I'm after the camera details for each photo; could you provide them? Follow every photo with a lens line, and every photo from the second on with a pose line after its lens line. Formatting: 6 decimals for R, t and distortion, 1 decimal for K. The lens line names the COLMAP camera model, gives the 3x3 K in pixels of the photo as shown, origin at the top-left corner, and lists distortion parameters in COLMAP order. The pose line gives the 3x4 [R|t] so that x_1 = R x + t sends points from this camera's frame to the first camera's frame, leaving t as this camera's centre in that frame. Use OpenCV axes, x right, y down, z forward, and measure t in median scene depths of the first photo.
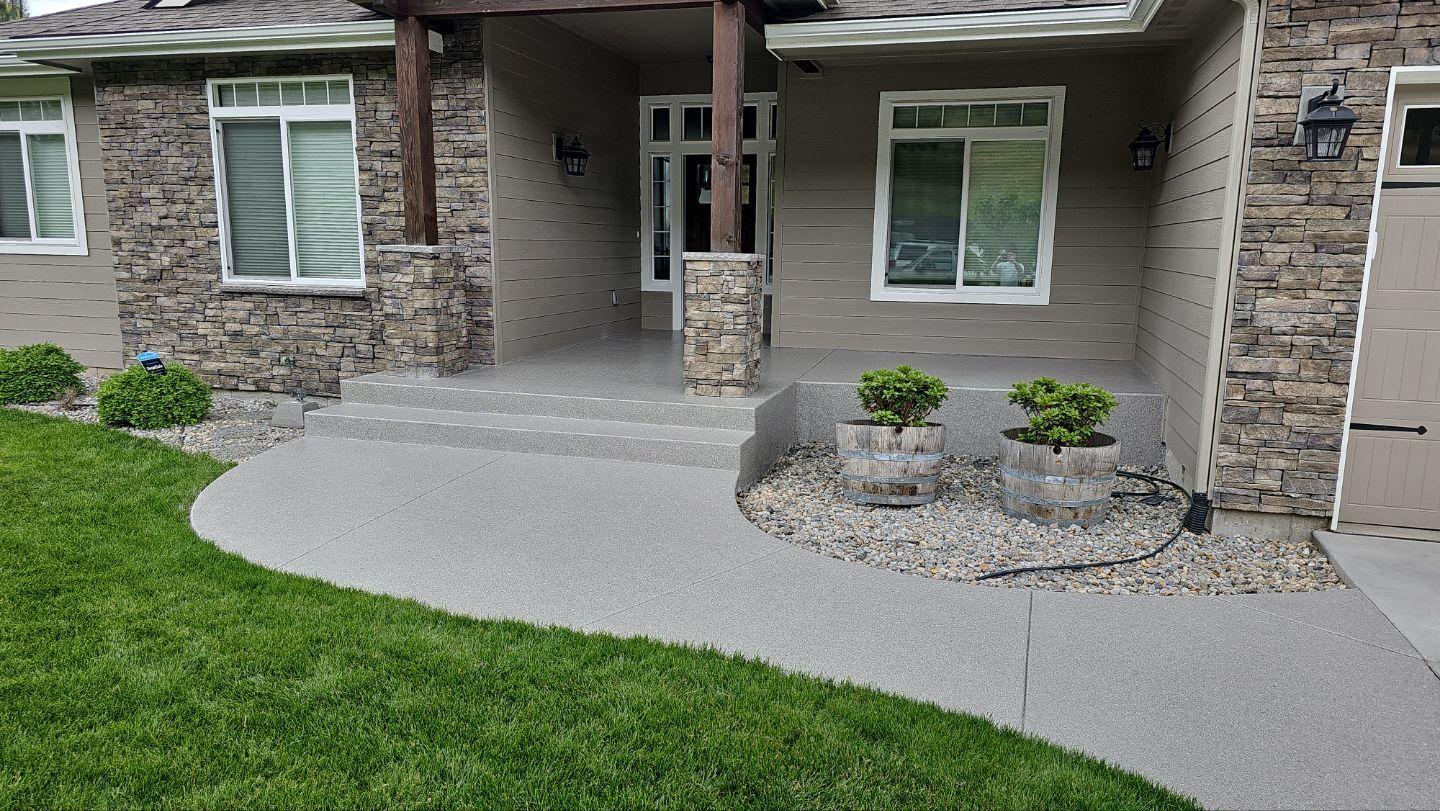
lens RADIAL K [[967.3, 0, 732.9], [0, 967.3, 415.2], [0, 0, 1]] dist [0.076958, -0.069670]
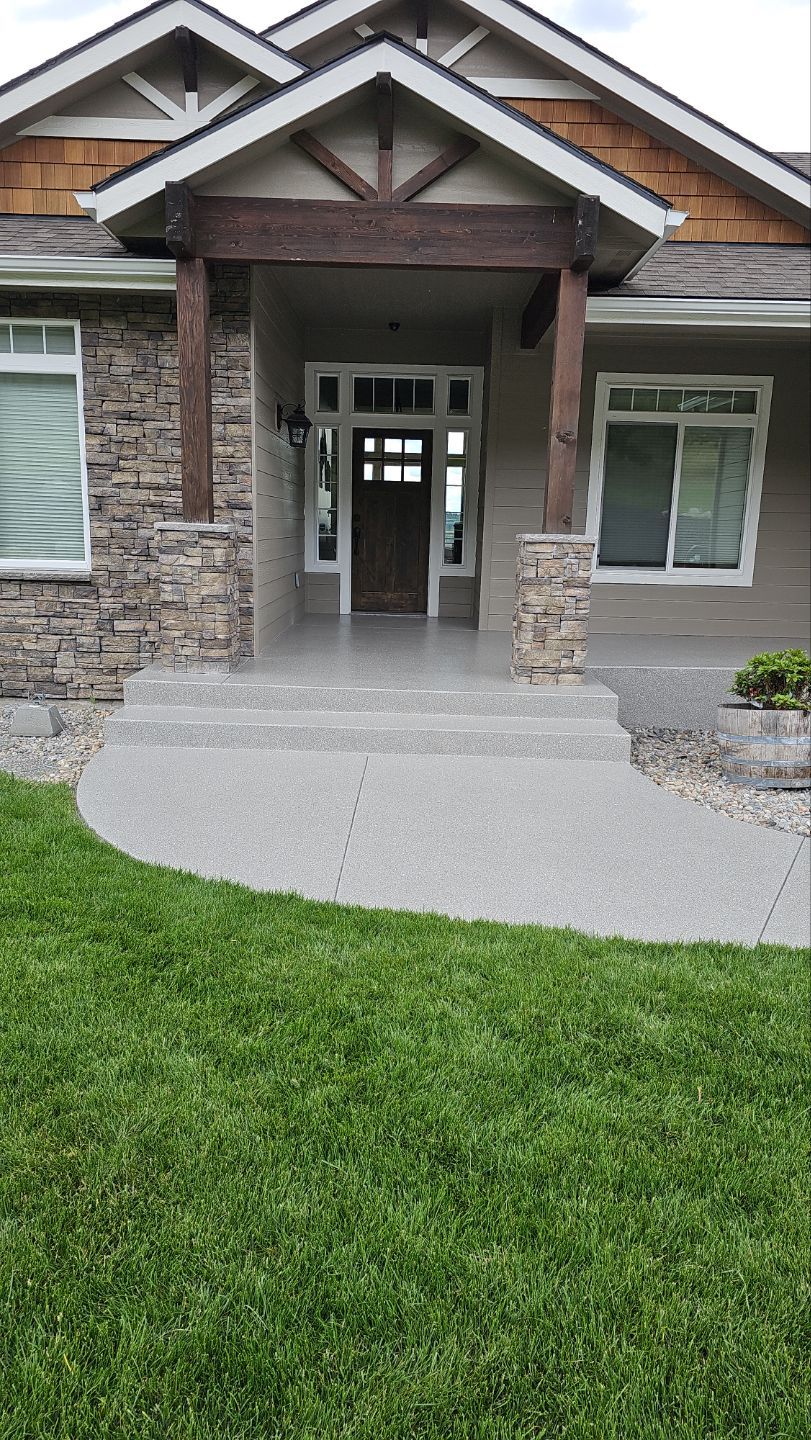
lens RADIAL K [[967.3, 0, 405.5], [0, 967.3, 720.0], [0, 0, 1]] dist [0.076958, -0.069670]
pose [[0.964566, -0.040132, 0.260772, -0.364899], [0.033083, 0.998960, 0.031366, -0.017388], [-0.261760, -0.021628, 0.964891, 0.096803]]
